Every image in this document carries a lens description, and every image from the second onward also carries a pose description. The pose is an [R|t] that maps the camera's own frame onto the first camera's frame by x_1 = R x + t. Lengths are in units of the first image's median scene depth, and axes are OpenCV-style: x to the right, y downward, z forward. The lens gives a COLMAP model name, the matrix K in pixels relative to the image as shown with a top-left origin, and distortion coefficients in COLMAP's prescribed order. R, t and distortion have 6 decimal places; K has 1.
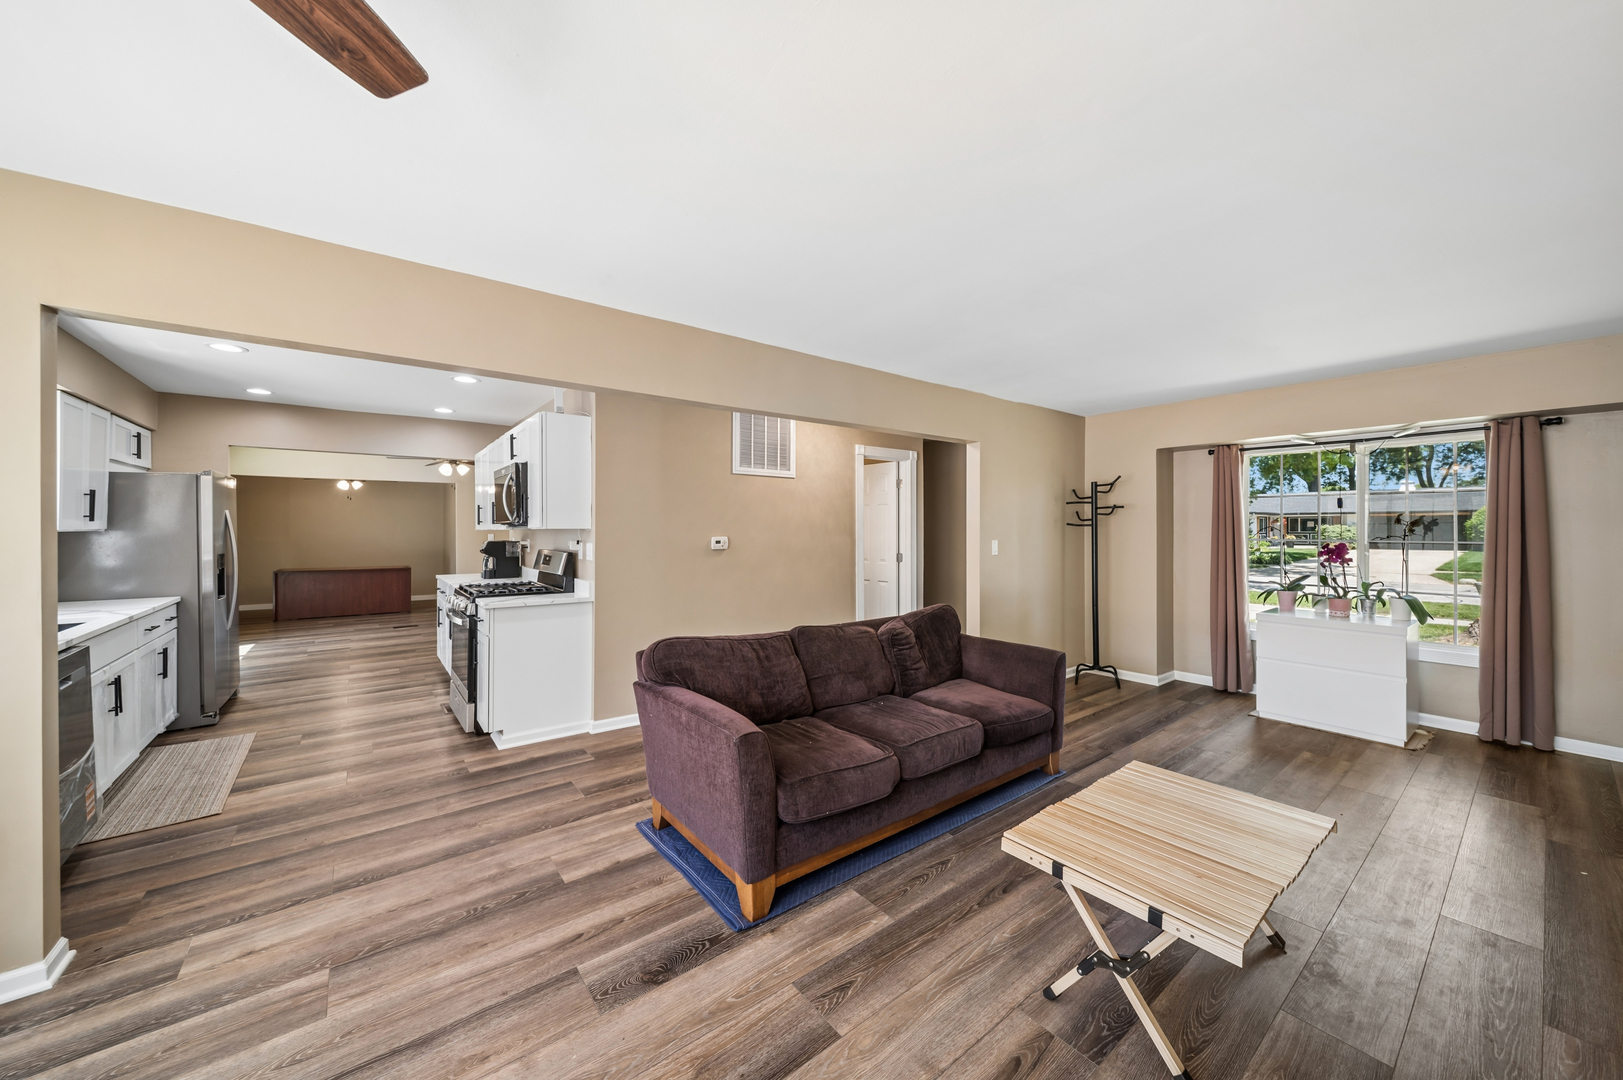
lens RADIAL K [[573.7, 0, 815.4], [0, 573.7, 529.4], [0, 0, 1]] dist [0.000201, -0.003595]
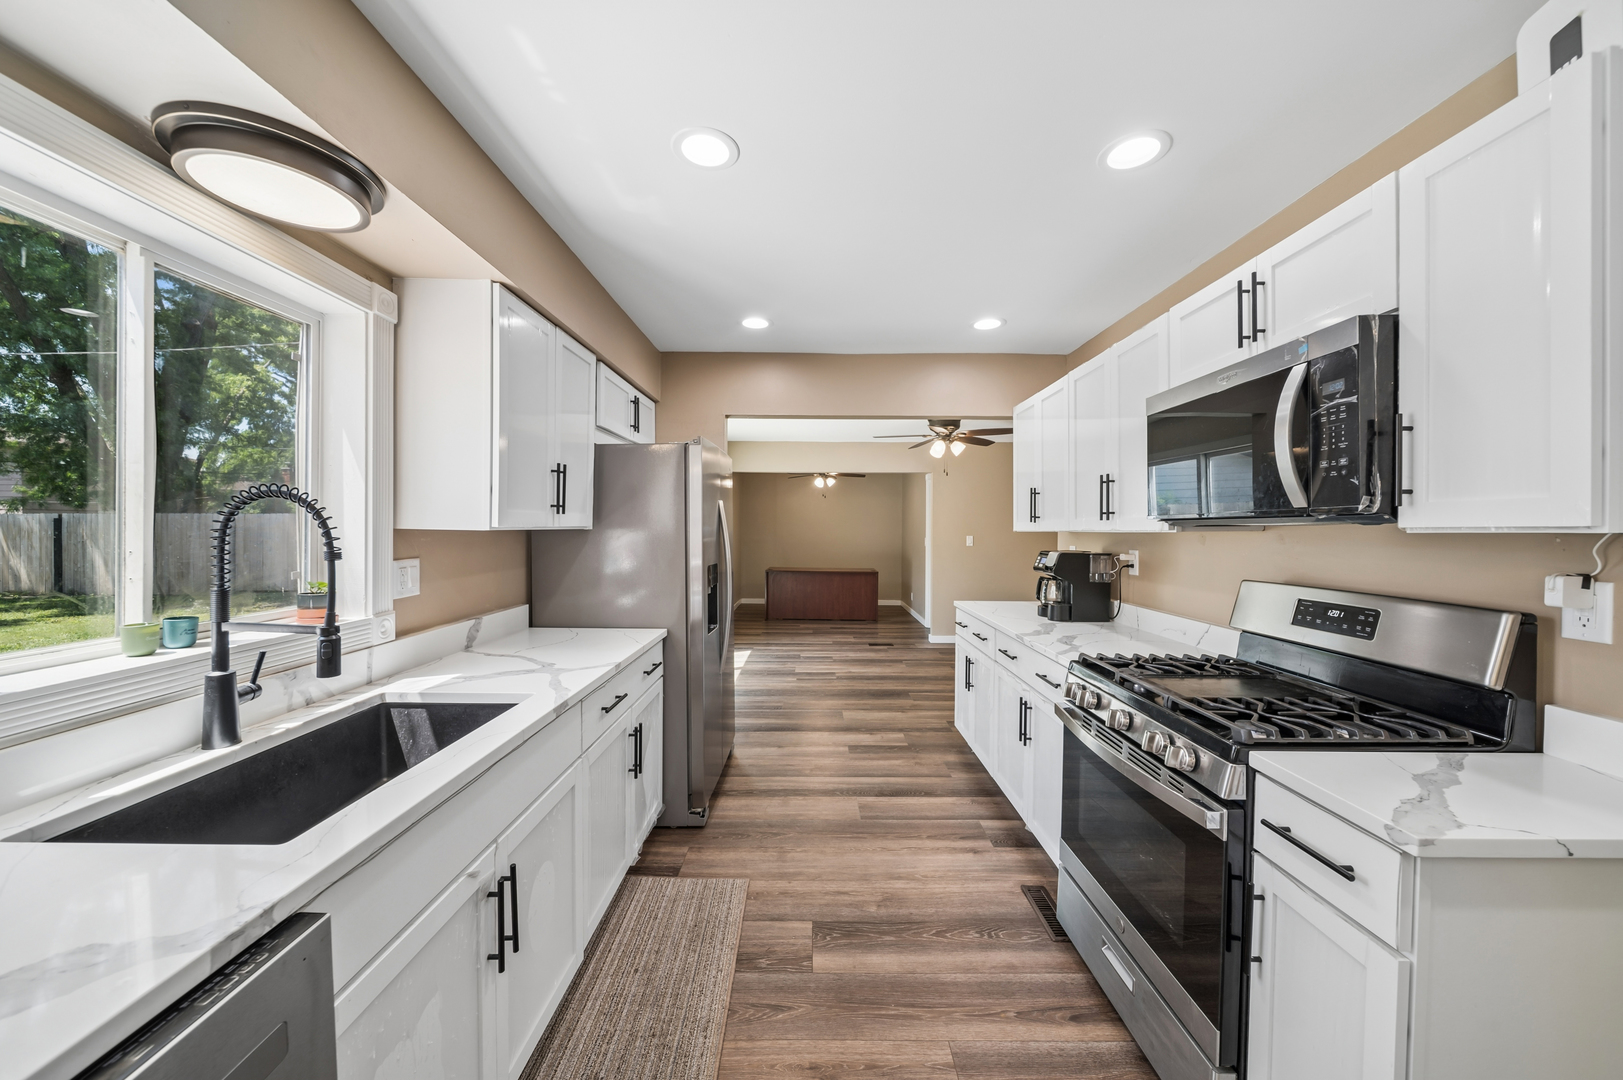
lens RADIAL K [[573.7, 0, 815.4], [0, 573.7, 529.4], [0, 0, 1]] dist [0.000201, -0.003595]
pose [[0.785544, 0.006035, -0.618777, -0.621016], [-0.006412, 0.999978, 0.001613, -0.000582], [0.618773, 0.002701, 0.785565, 0.639912]]
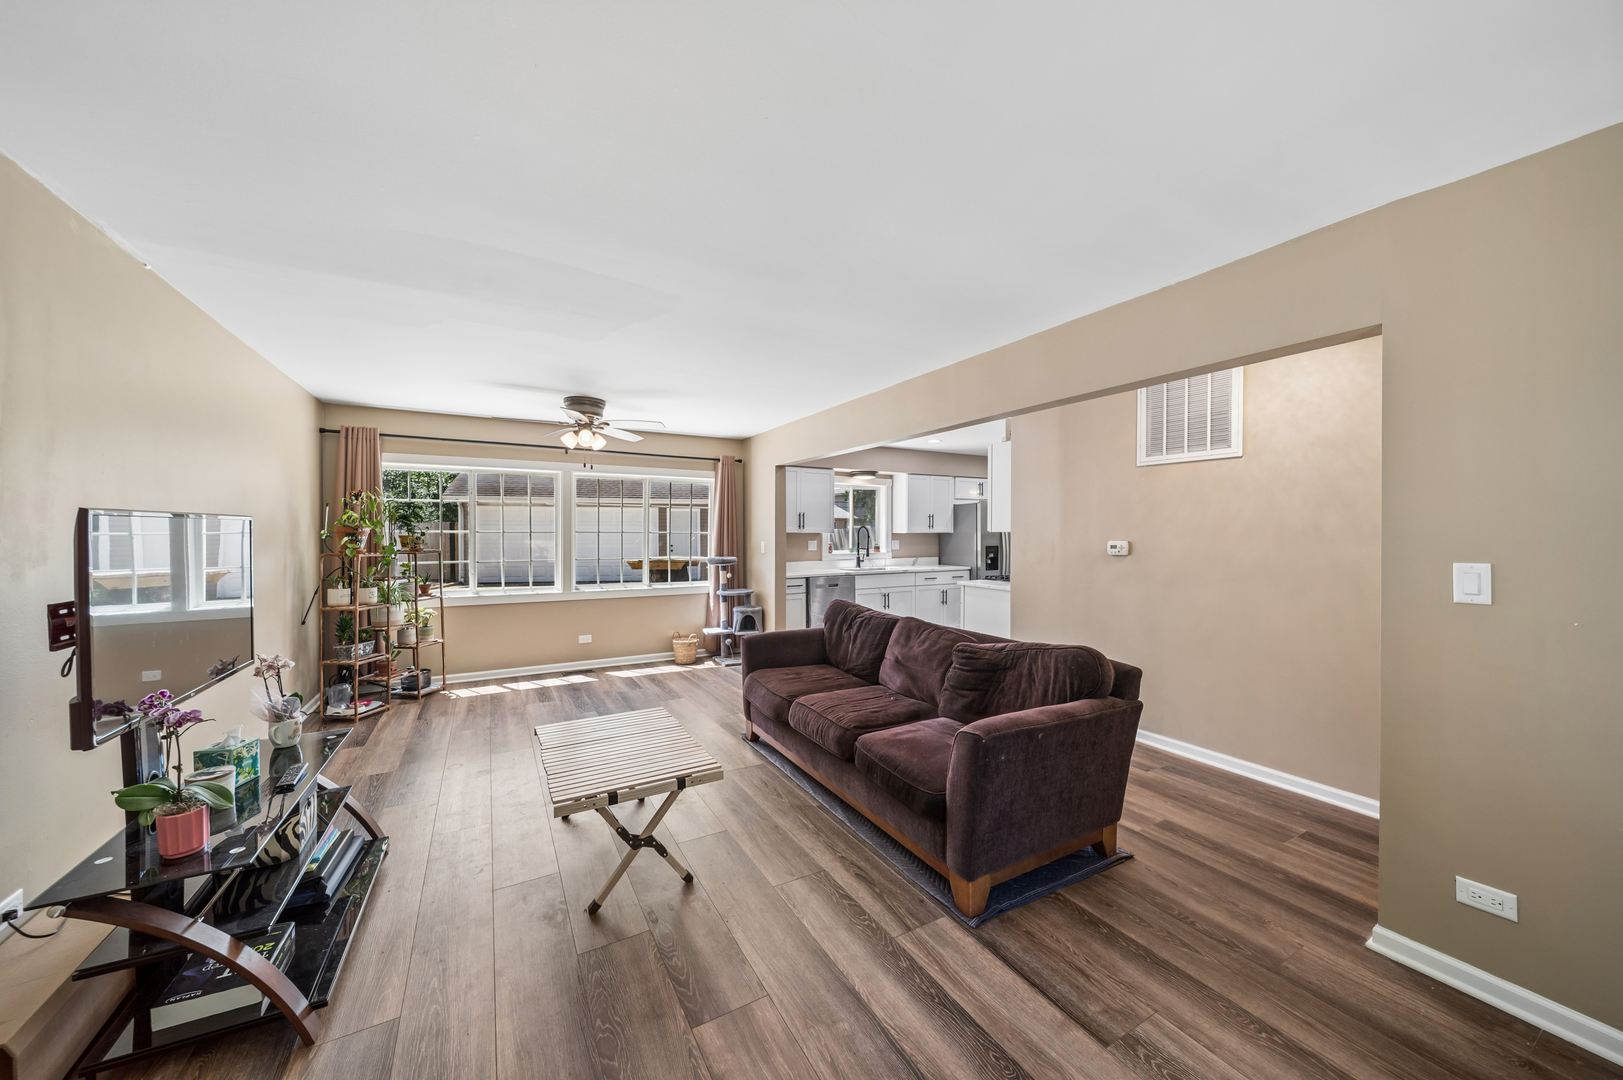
lens RADIAL K [[573.7, 0, 815.4], [0, 573.7, 529.4], [0, 0, 1]] dist [0.000201, -0.003595]
pose [[-0.165165, -0.004411, -0.986256, 1.019666], [0.001622, 0.999987, -0.004744, -0.001898], [0.986265, -0.002383, -0.165155, 0.885591]]
